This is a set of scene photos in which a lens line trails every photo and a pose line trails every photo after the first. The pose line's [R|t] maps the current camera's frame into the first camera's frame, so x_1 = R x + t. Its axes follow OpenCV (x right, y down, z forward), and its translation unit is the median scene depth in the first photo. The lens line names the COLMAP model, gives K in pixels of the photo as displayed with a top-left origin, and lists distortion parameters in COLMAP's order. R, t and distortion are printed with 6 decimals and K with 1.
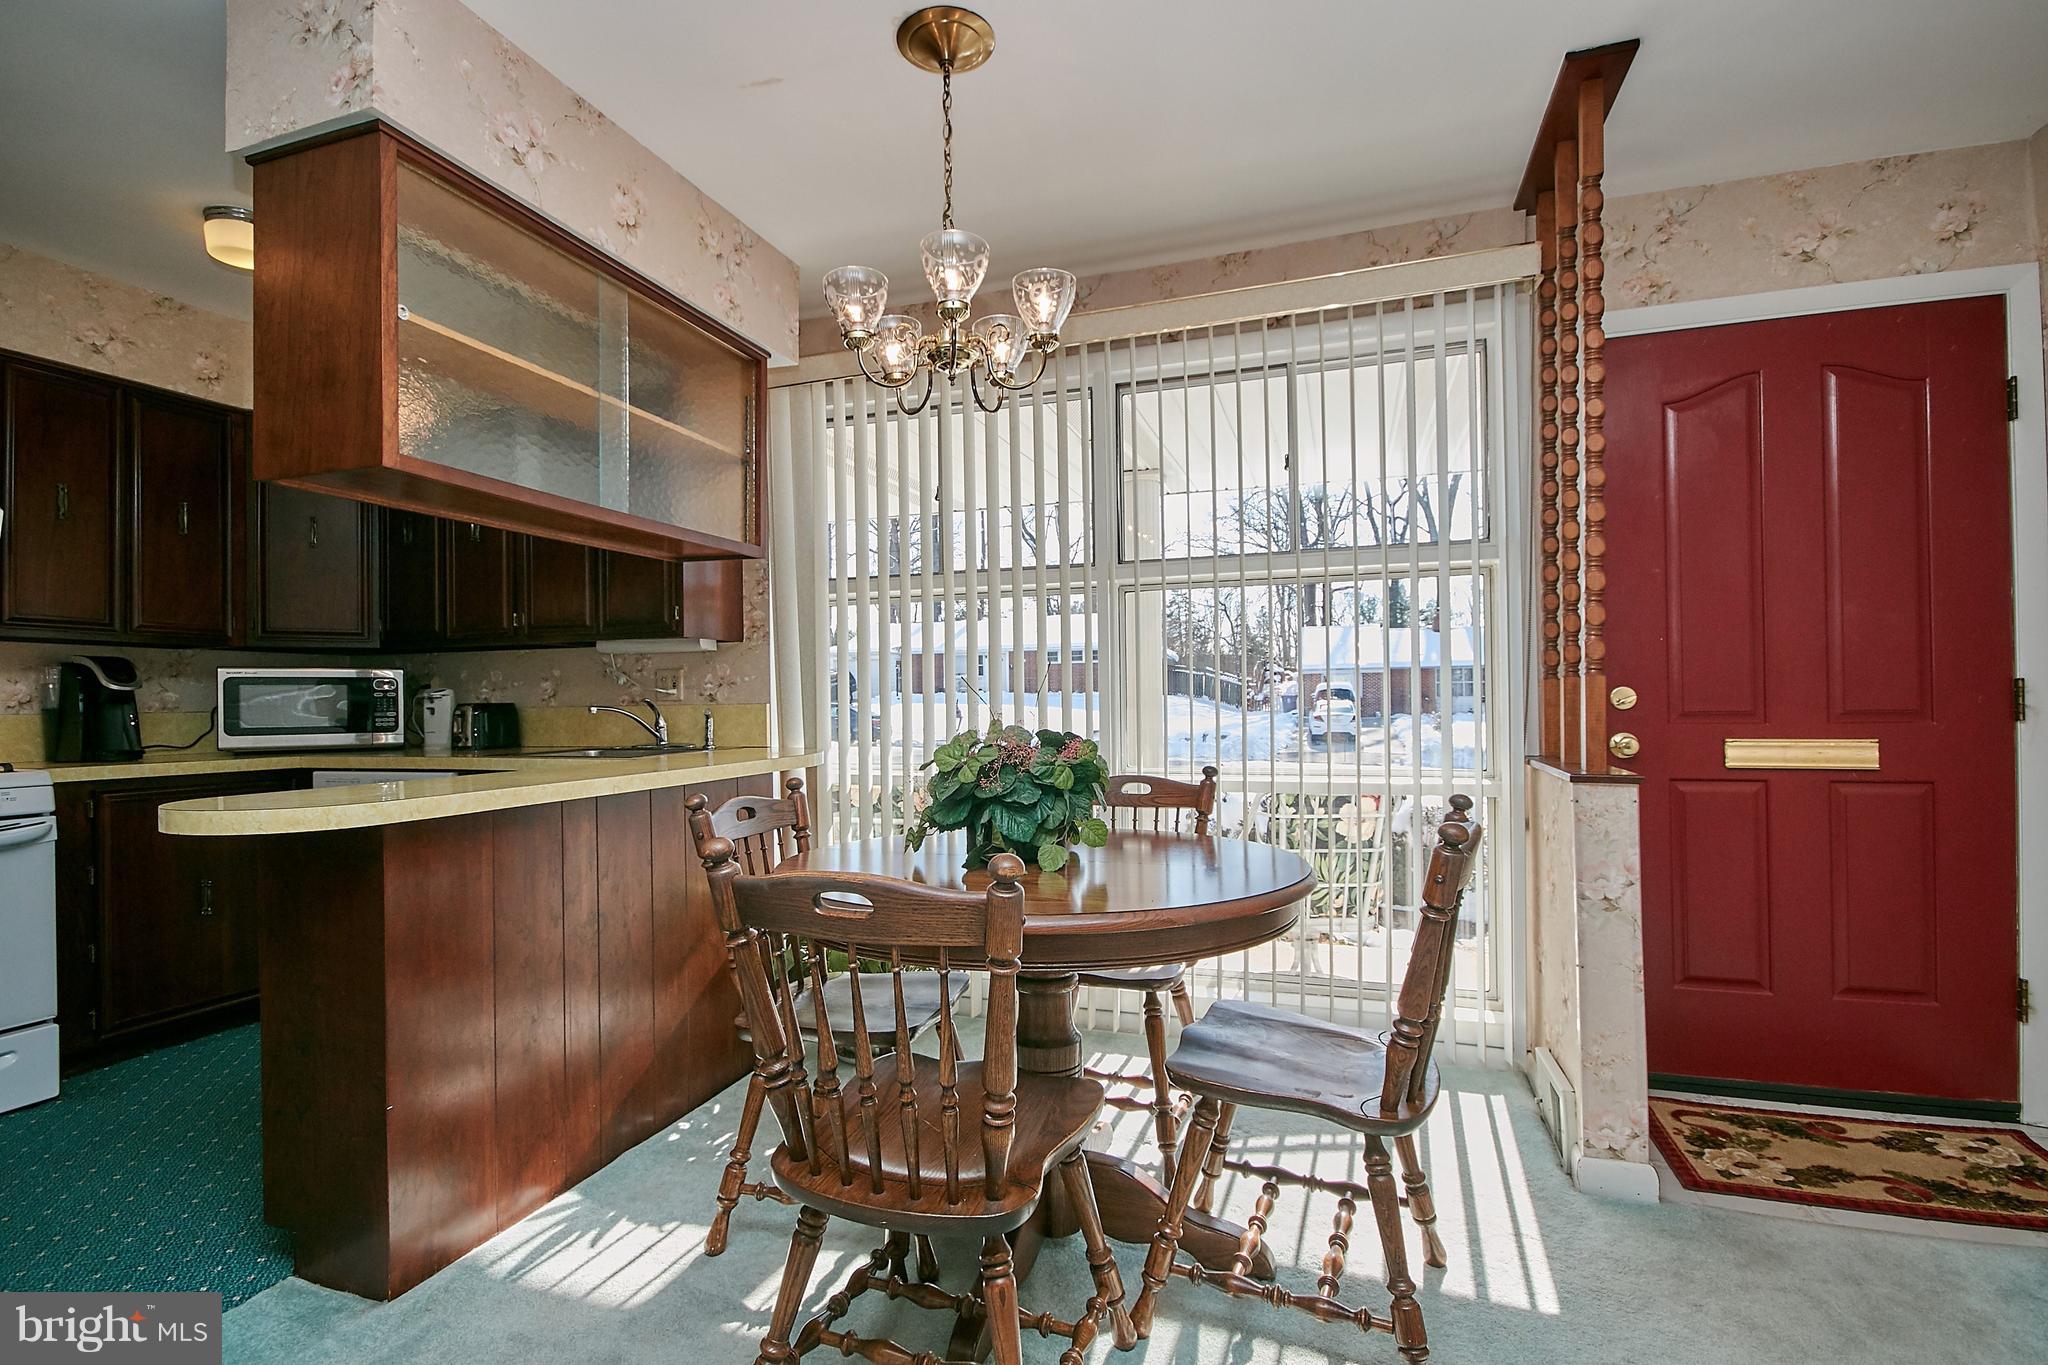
lens RADIAL K [[955.0, 0, 1024.6], [0, 955.0, 694.7], [0, 0, 1]] dist [0.010326, -0.010541]
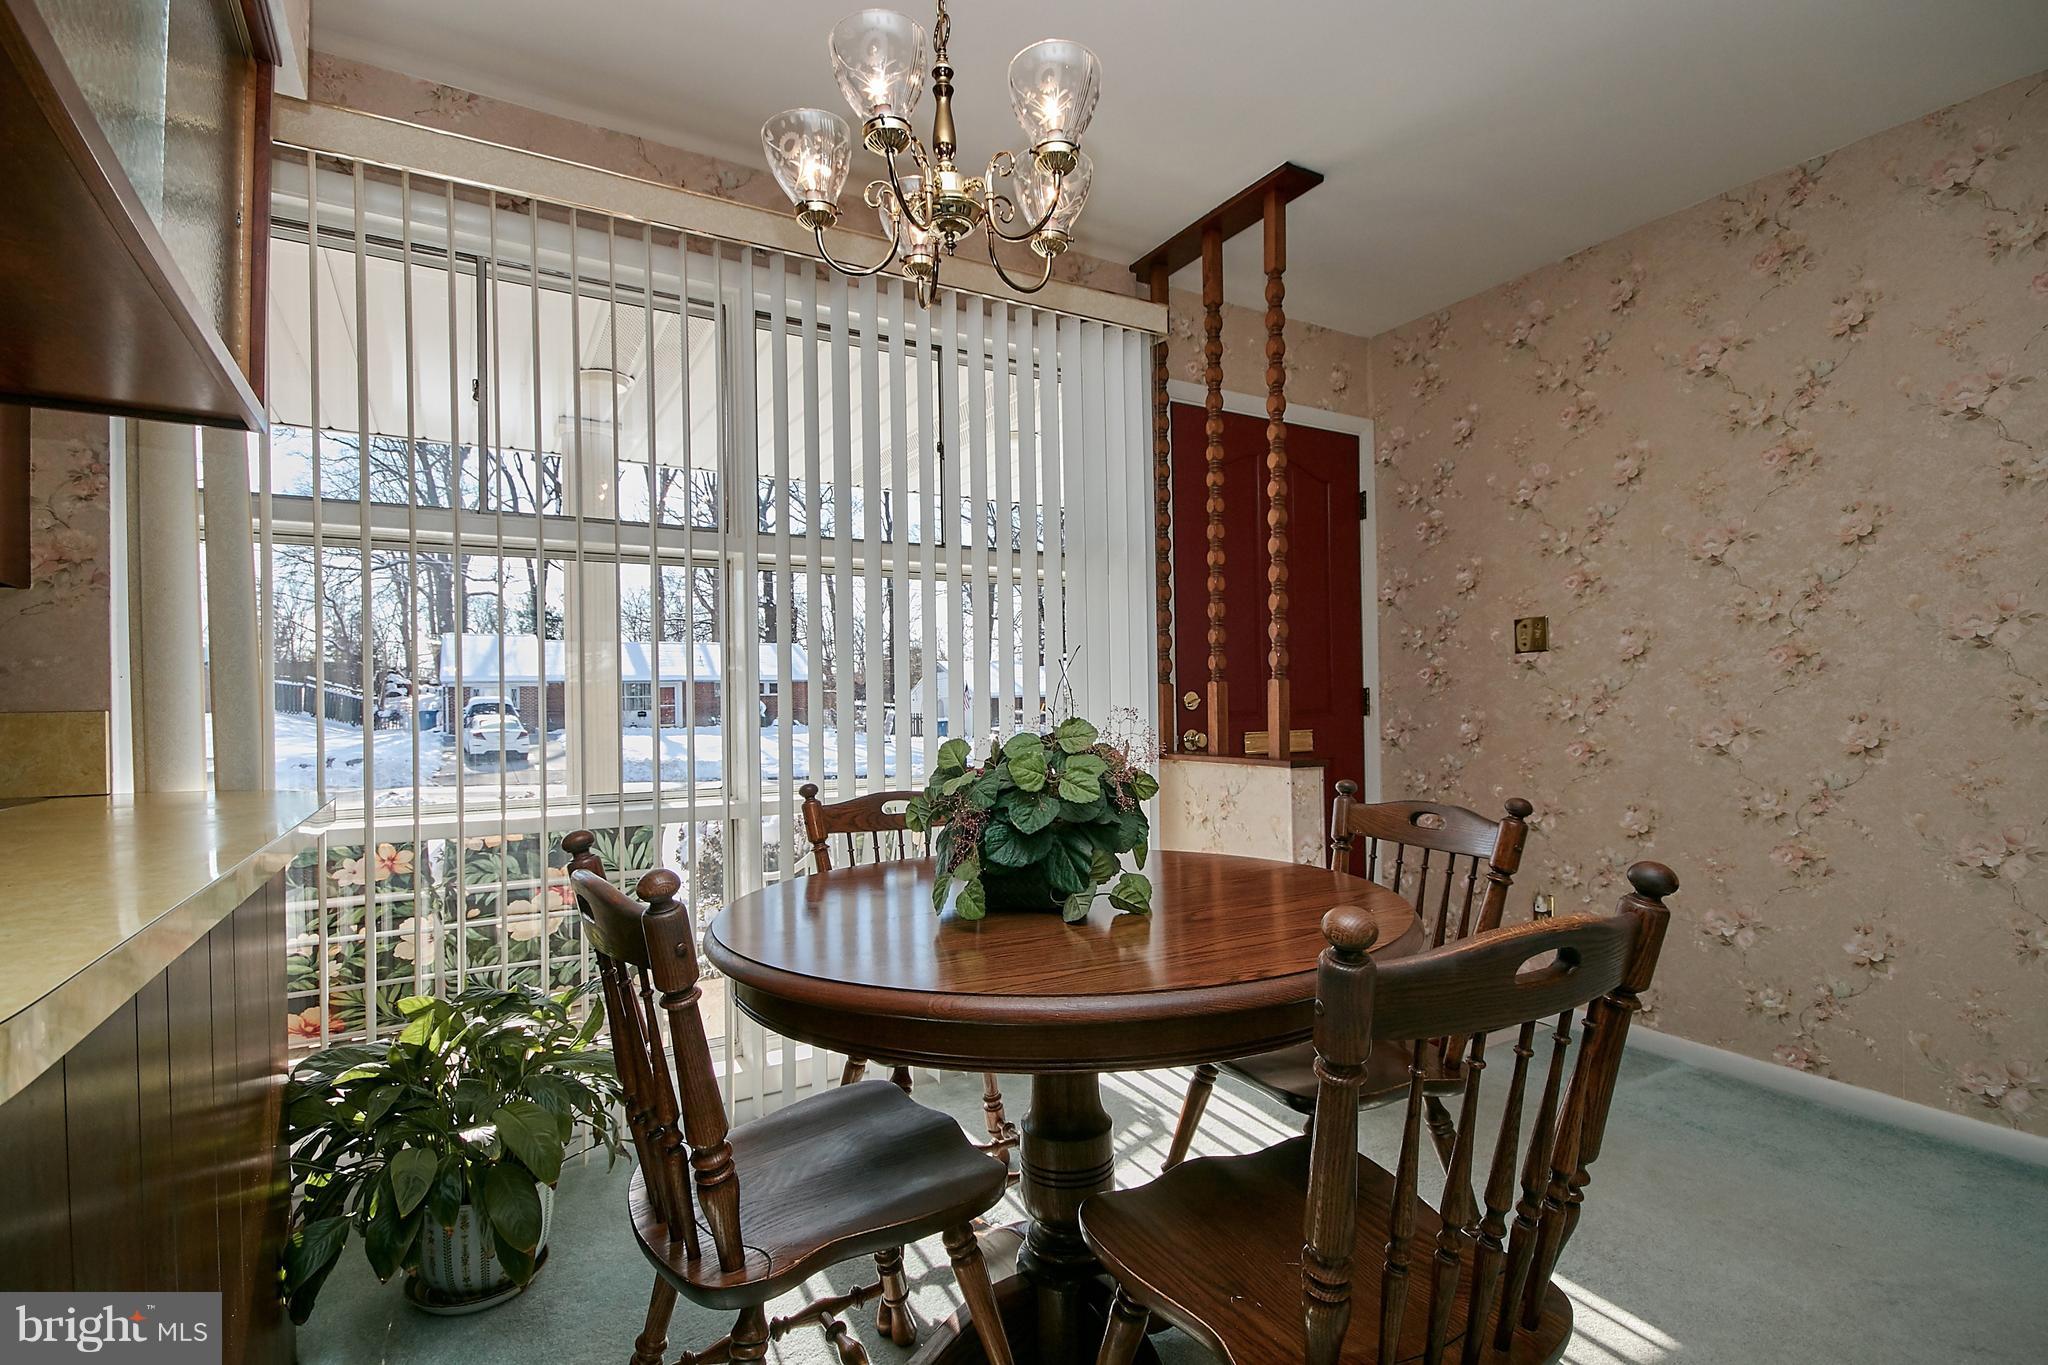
lens RADIAL K [[955.0, 0, 1026.3], [0, 955.0, 688.4], [0, 0, 1]] dist [0.010326, -0.010541]
pose [[0.656680, 0.013463, 0.754049, -0.423490], [0.003635, 0.999773, -0.021016, 0.012354], [-0.754160, 0.016542, 0.656482, 0.364345]]
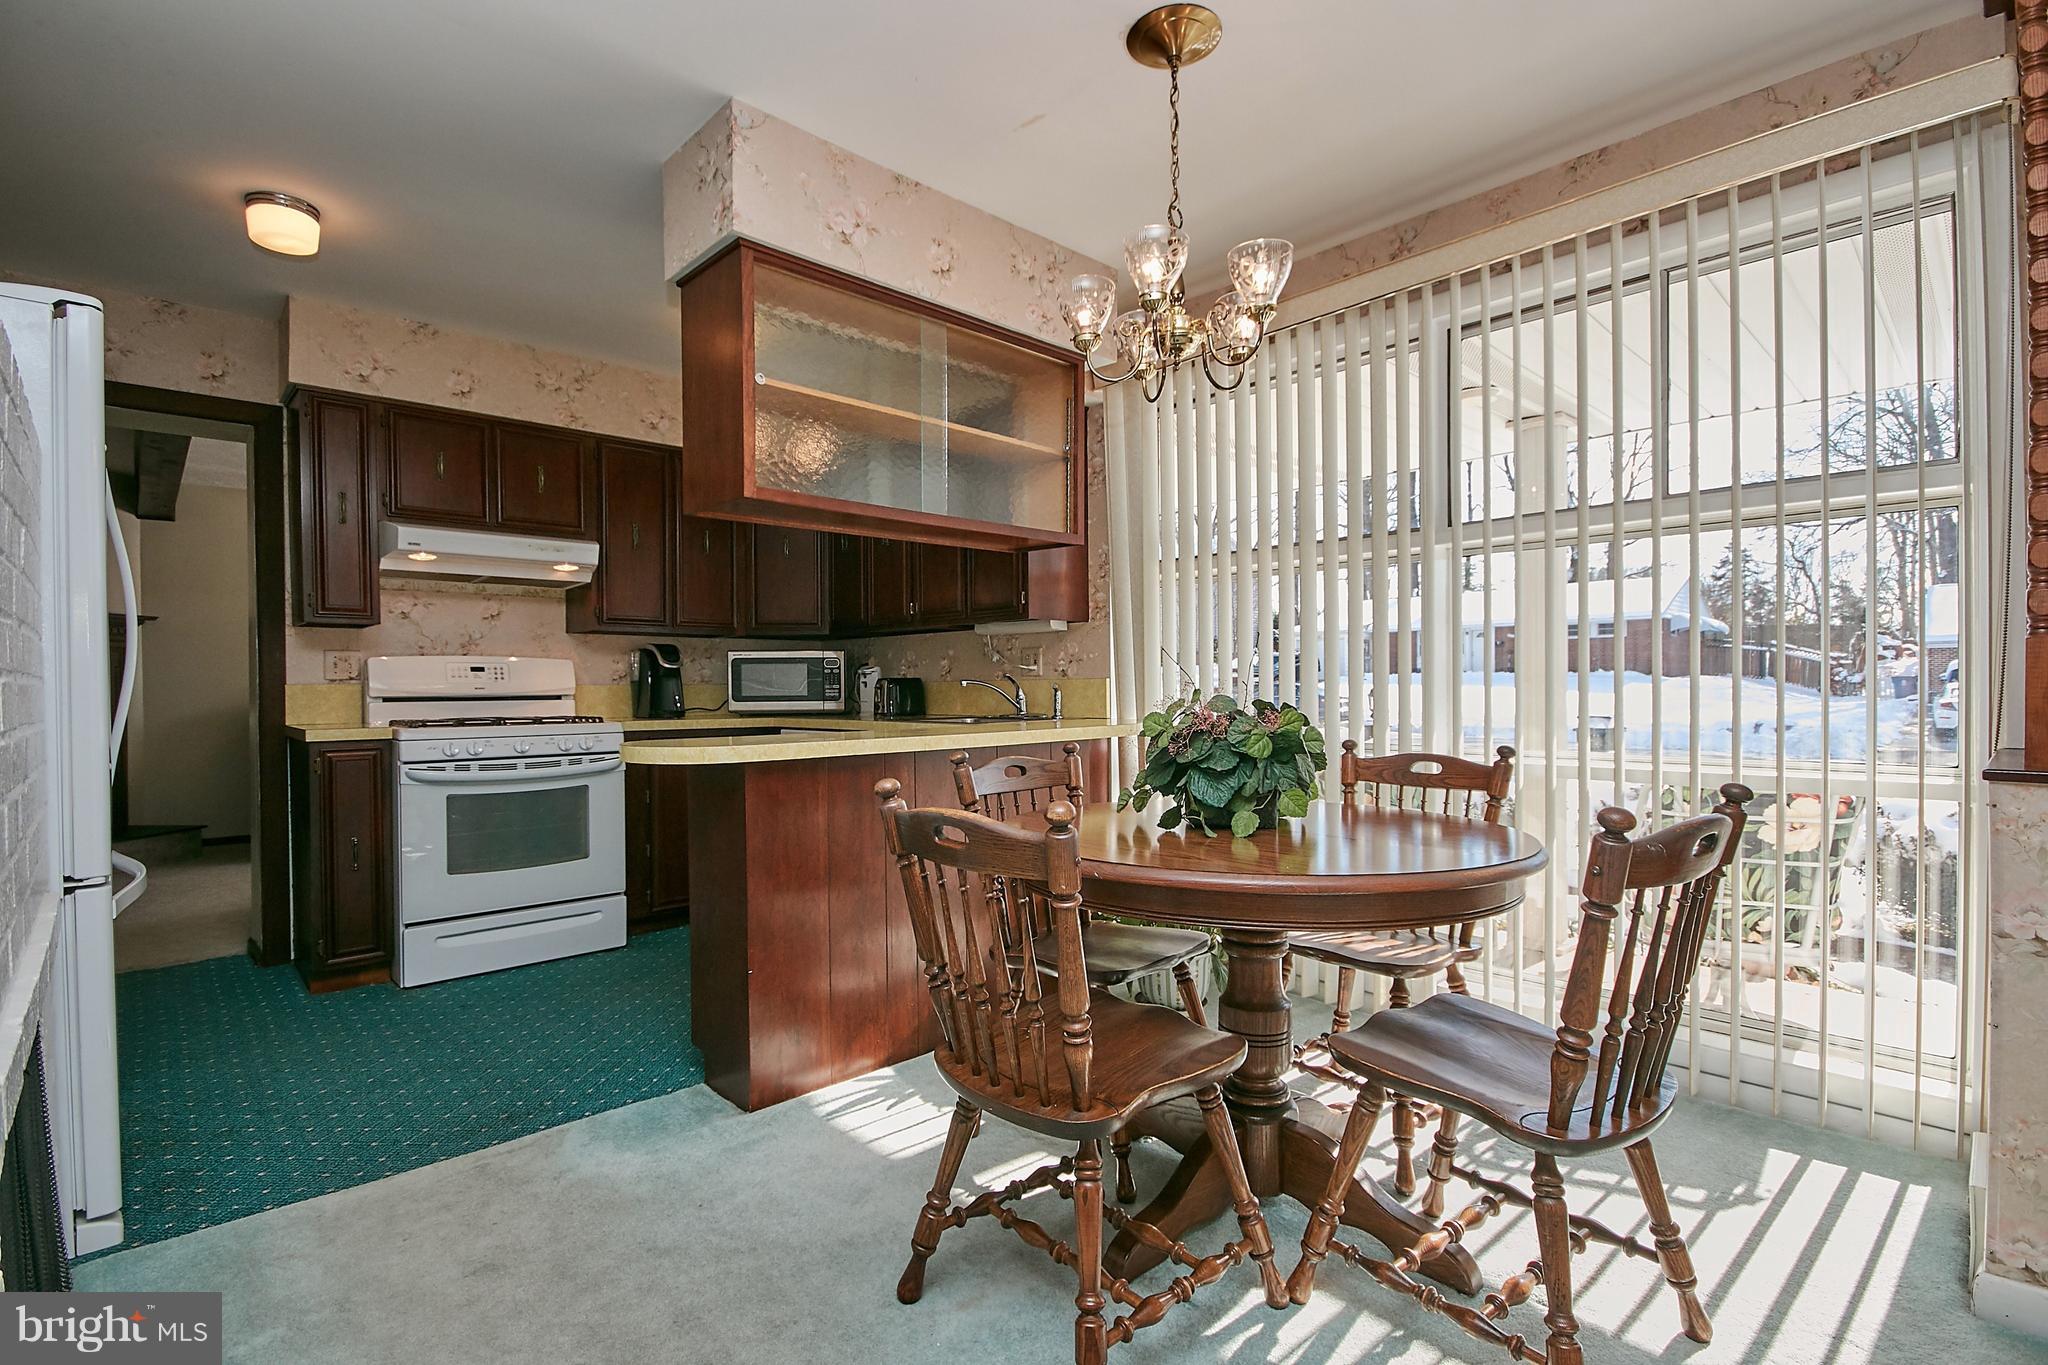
lens RADIAL K [[955.0, 0, 1022.6], [0, 955.0, 695.1], [0, 0, 1]] dist [0.010326, -0.010541]
pose [[0.884943, 0.009950, -0.465594, 0.197306], [-0.000348, 0.999786, 0.020706, 0.007651], [0.465700, -0.018162, 0.884756, -0.007558]]
